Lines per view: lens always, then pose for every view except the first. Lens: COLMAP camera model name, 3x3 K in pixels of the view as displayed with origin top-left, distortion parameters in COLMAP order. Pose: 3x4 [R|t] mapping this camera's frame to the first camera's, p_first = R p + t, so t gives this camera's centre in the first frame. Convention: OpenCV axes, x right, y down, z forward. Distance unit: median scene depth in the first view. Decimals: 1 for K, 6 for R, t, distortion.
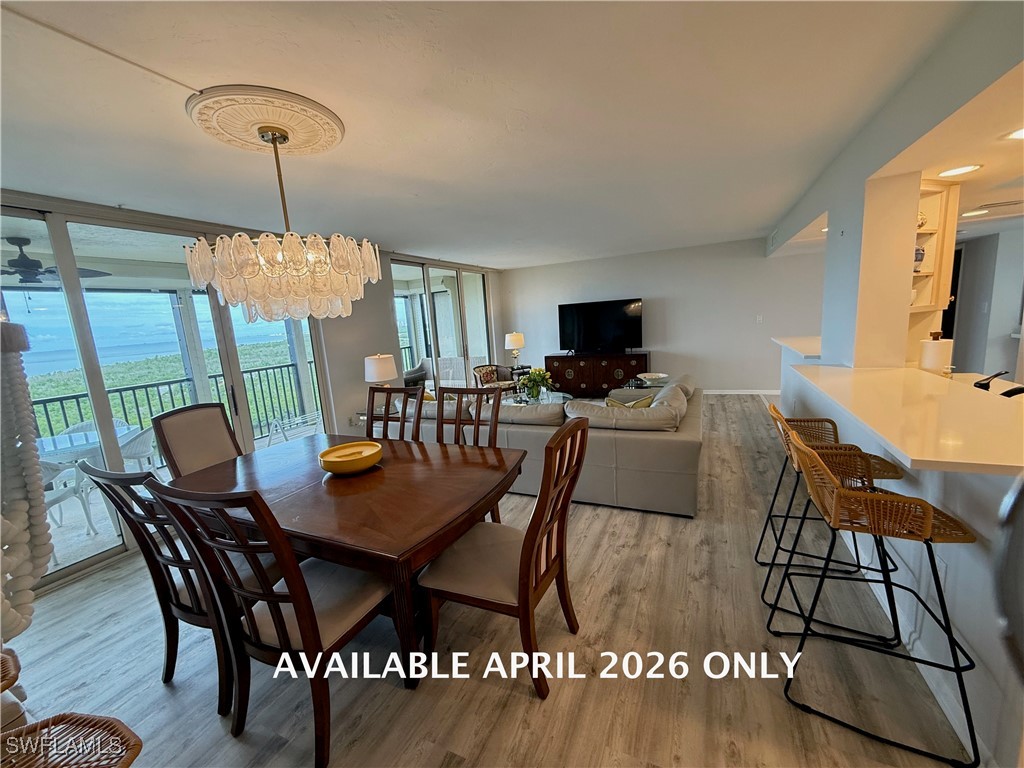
lens RADIAL K [[408.7, 0, 508.8], [0, 408.7, 384.4], [0, 0, 1]] dist [0.000442, 0.000524]
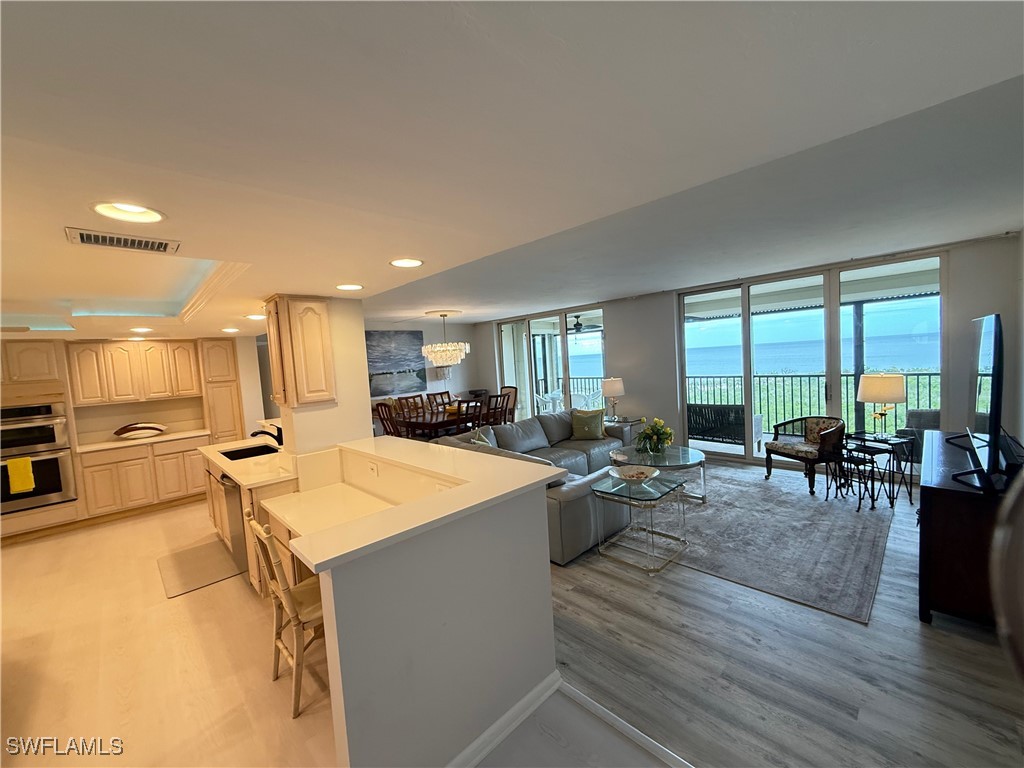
lens RADIAL K [[408.7, 0, 508.8], [0, 408.7, 384.4], [0, 0, 1]] dist [0.000442, 0.000524]
pose [[-0.348706, 0.152677, -0.924713, 0.661826], [-0.057401, 0.981311, 0.183668, -0.175063], [0.935473, 0.117126, -0.333425, 0.695097]]
